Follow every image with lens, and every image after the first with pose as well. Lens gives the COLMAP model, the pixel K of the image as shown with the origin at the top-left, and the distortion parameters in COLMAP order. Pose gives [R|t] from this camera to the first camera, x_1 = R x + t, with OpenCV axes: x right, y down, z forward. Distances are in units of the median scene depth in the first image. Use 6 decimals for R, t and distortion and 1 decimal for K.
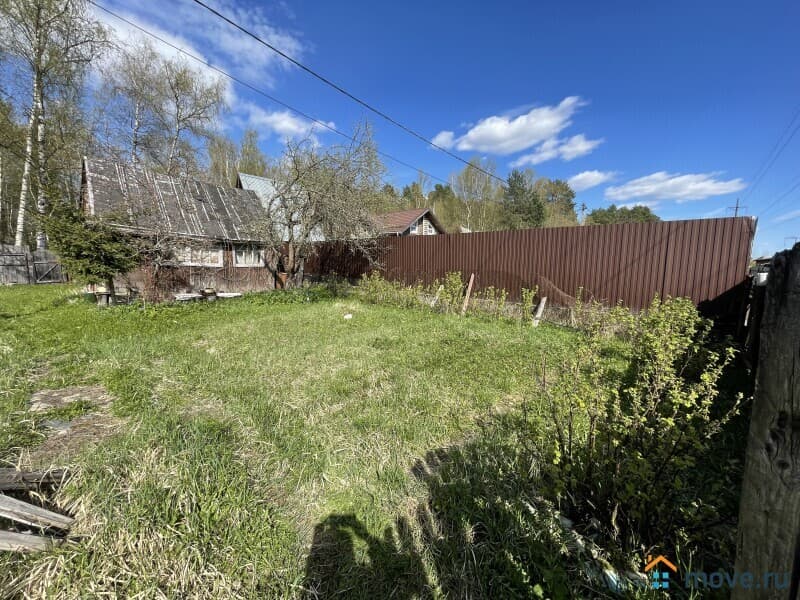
lens RADIAL K [[325.2, 0, 400.0], [0, 325.2, 300.0], [0, 0, 1]] dist [-0.002986, -0.000222]
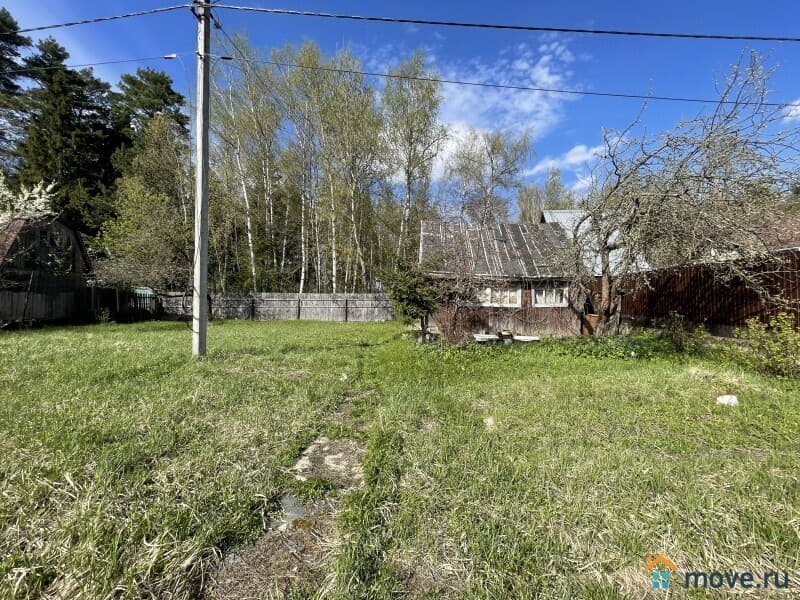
lens RADIAL K [[325.2, 0, 400.0], [0, 325.2, 300.0], [0, 0, 1]] dist [-0.002986, -0.000222]
pose [[0.643380, -0.023739, -0.765179, -0.063363], [-0.069939, 0.993517, -0.089629, -0.017164], [0.762346, 0.111182, 0.637548, 0.156219]]
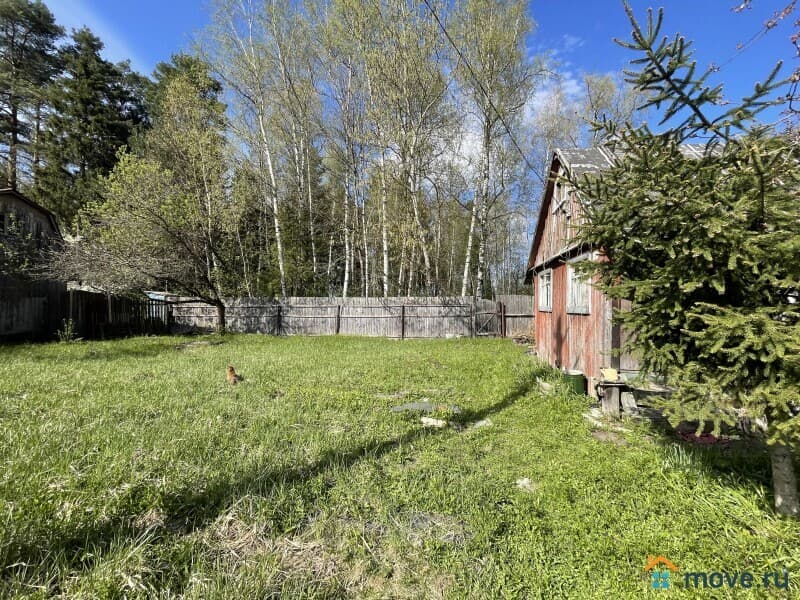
lens RADIAL K [[325.2, 0, 400.0], [0, 325.2, 300.0], [0, 0, 1]] dist [-0.002986, -0.000222]
pose [[0.527083, -0.040214, -0.848862, -0.574699], [-0.076819, 0.992536, -0.094720, -0.062206], [0.846334, 0.115134, 0.520060, 0.411530]]
